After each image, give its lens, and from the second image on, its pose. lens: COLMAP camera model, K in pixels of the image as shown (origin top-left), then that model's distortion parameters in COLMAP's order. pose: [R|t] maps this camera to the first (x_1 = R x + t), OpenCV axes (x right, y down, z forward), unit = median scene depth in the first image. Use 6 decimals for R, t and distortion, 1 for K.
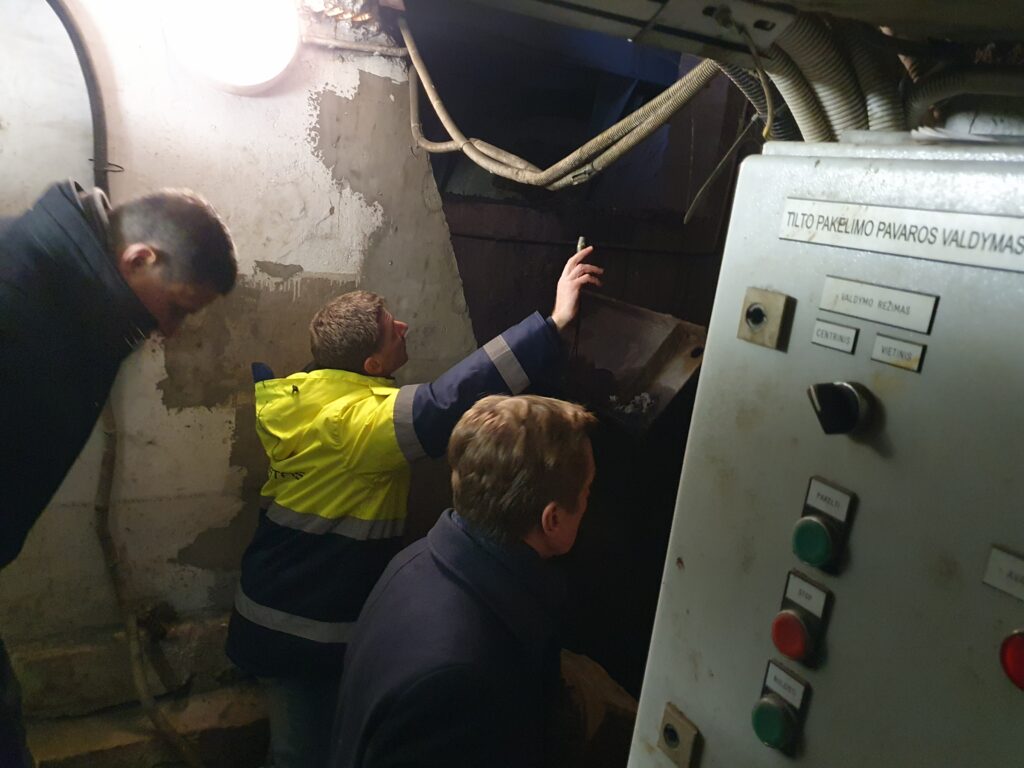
lens RADIAL K [[816.6, 0, 516.6], [0, 816.6, 396.4], [0, 0, 1]] dist [0.011922, 0.000574]
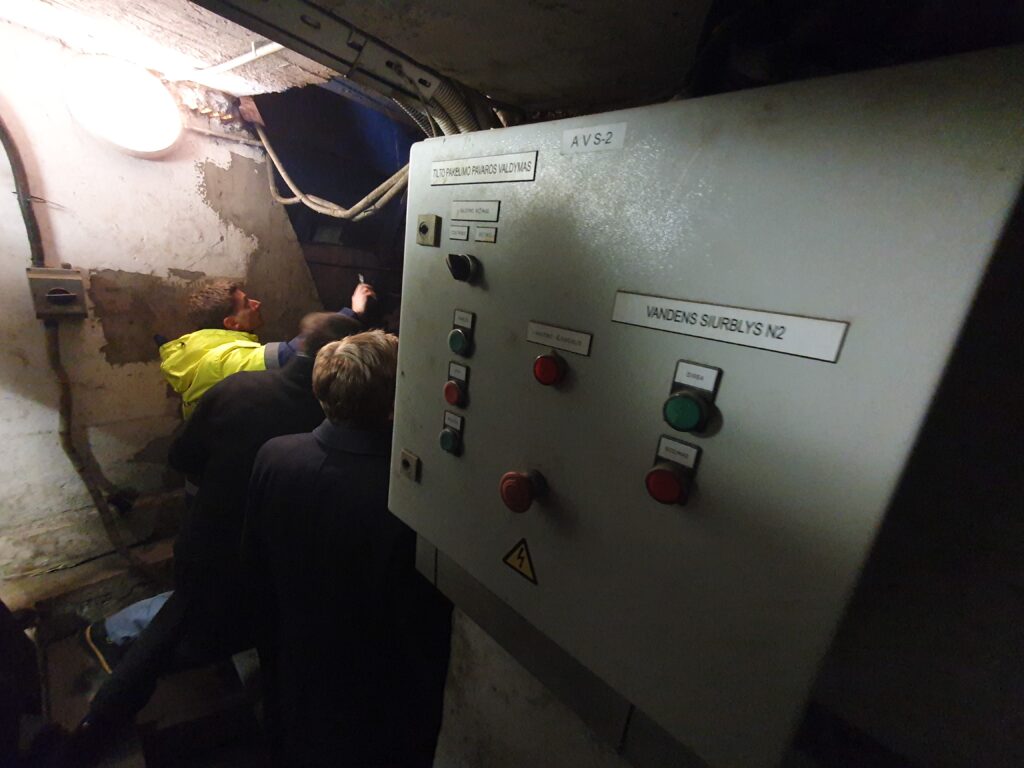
lens RADIAL K [[407.2, 0, 515.0], [0, 407.2, 381.1], [0, 0, 1]] dist [0.005752, 0.000885]
pose [[0.939400, -0.088405, 0.331229, 0.037209], [0.068476, 0.995095, 0.071387, 0.048784], [-0.335916, -0.044380, 0.940846, 0.008731]]
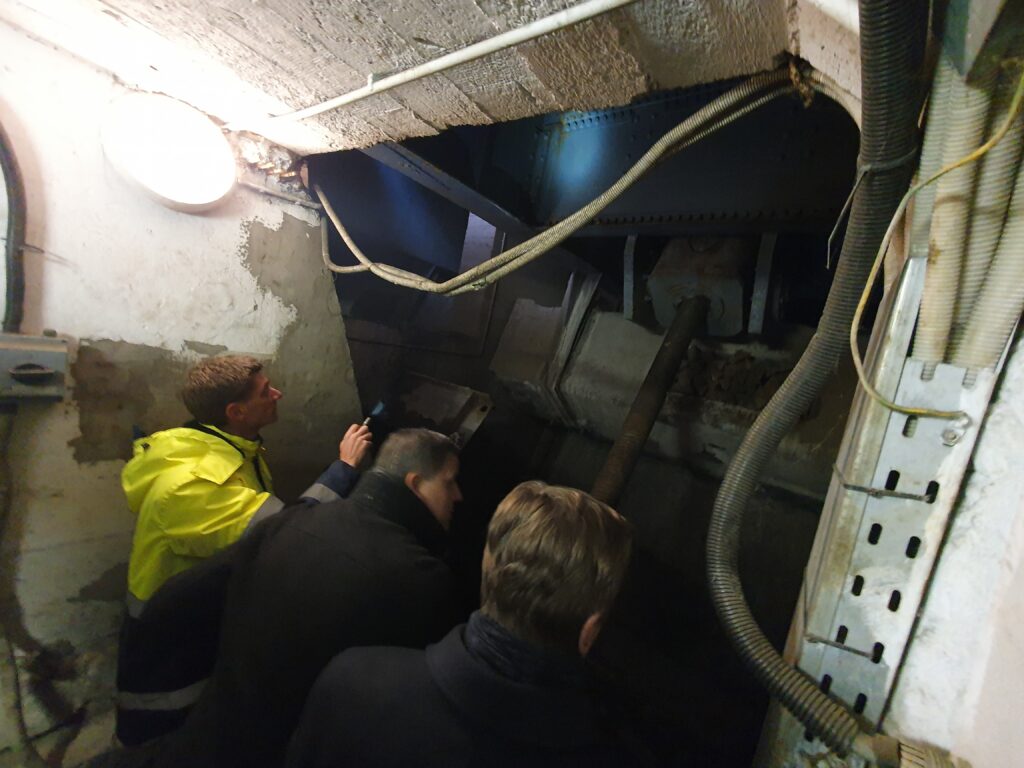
lens RADIAL K [[407.2, 0, 513.8], [0, 407.2, 379.7], [0, 0, 1]] dist [0.005752, 0.000885]
pose [[0.927521, 0.018607, 0.373308, -0.090384], [0.026741, 0.992897, -0.115929, -0.019881], [-0.372814, 0.117509, 0.920435, 0.262253]]
